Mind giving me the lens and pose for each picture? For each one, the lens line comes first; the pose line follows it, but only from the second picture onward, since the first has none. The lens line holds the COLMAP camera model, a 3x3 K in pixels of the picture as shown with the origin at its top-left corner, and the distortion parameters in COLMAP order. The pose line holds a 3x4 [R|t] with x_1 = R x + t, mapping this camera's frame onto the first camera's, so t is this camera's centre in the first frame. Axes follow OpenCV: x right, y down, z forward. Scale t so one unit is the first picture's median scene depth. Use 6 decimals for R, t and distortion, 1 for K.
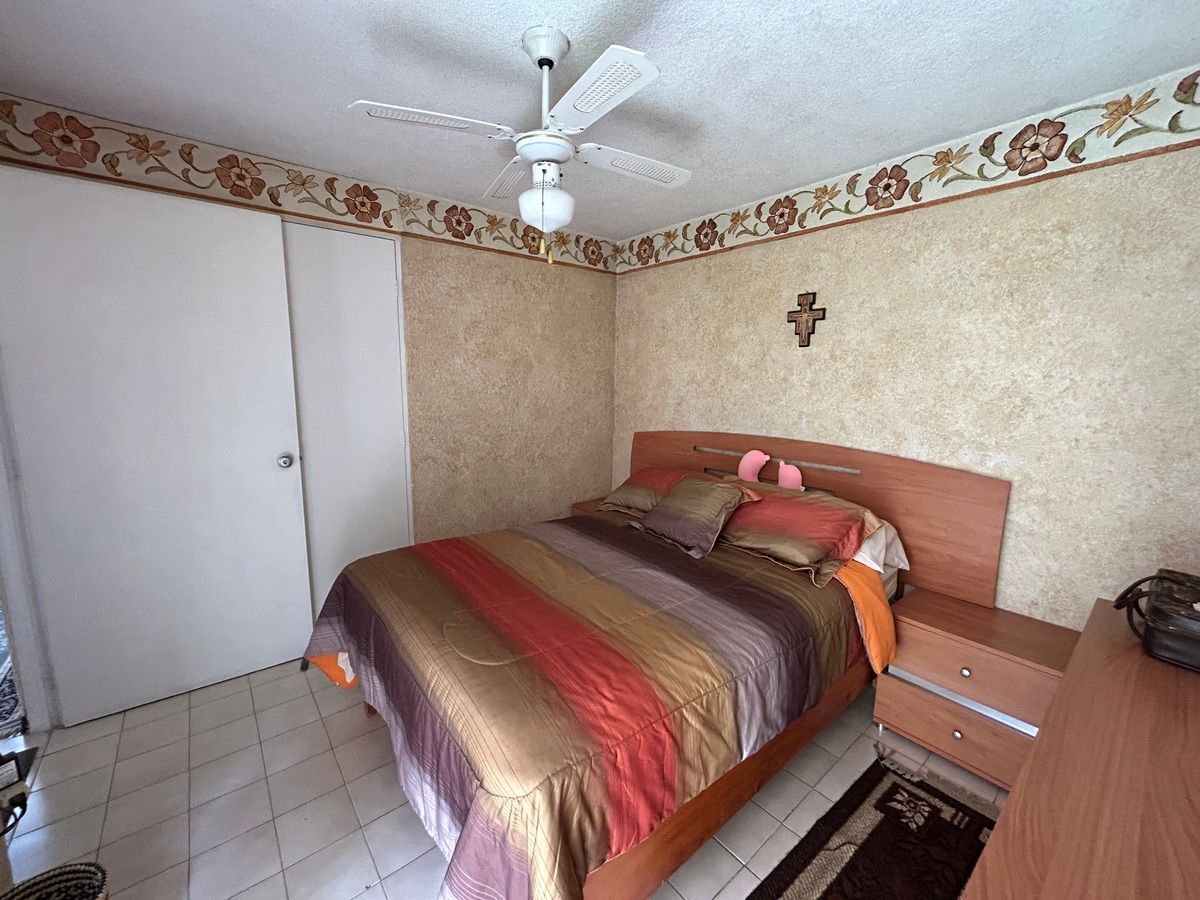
lens RADIAL K [[483.5, 0, 598.4], [0, 483.5, 448.3], [0, 0, 1]] dist [-0.002575, 0.000563]
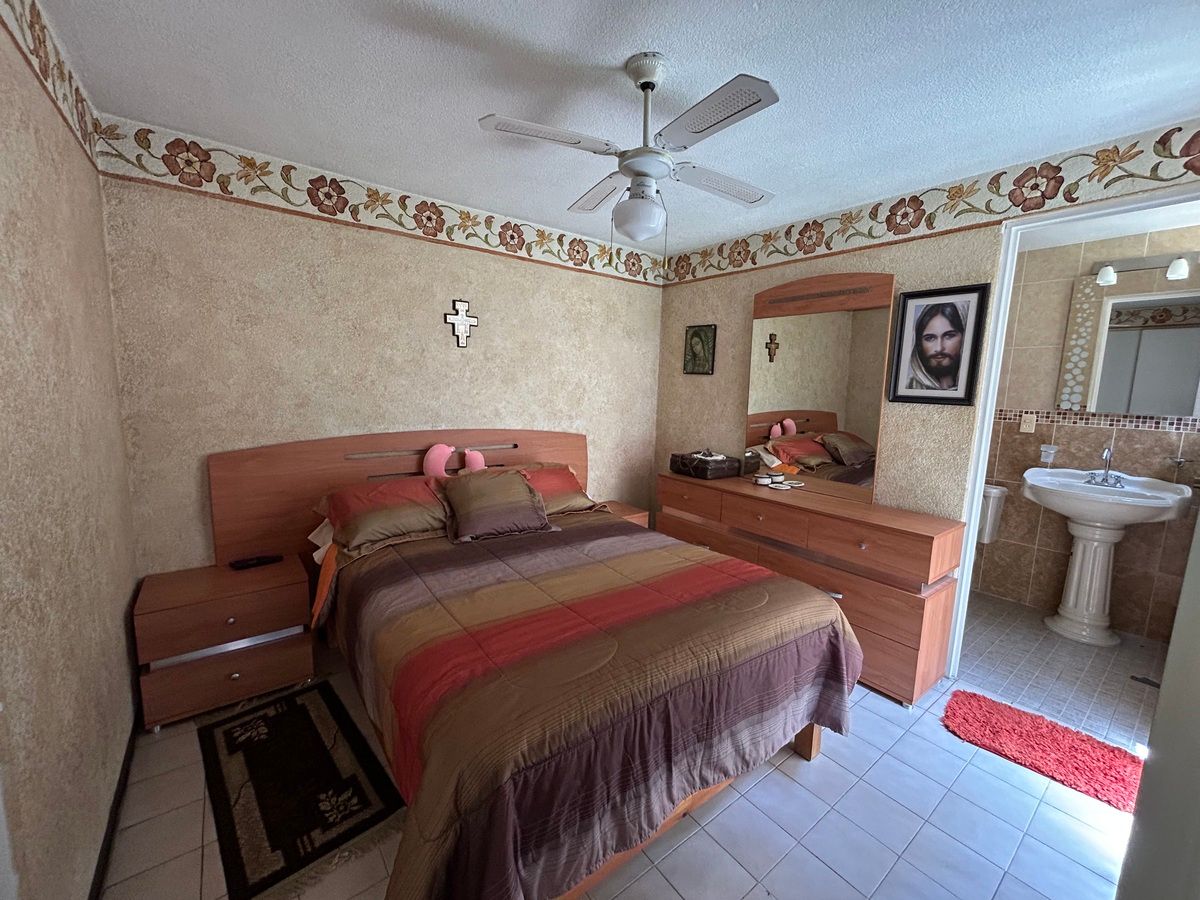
lens RADIAL K [[483.5, 0, 598.4], [0, 483.5, 448.3], [0, 0, 1]] dist [-0.002575, 0.000563]
pose [[0.041969, -0.142030, 0.988972, -0.775542], [0.118941, 0.983516, 0.136199, -0.099193], [-0.992014, 0.111913, 0.058171, 0.685318]]
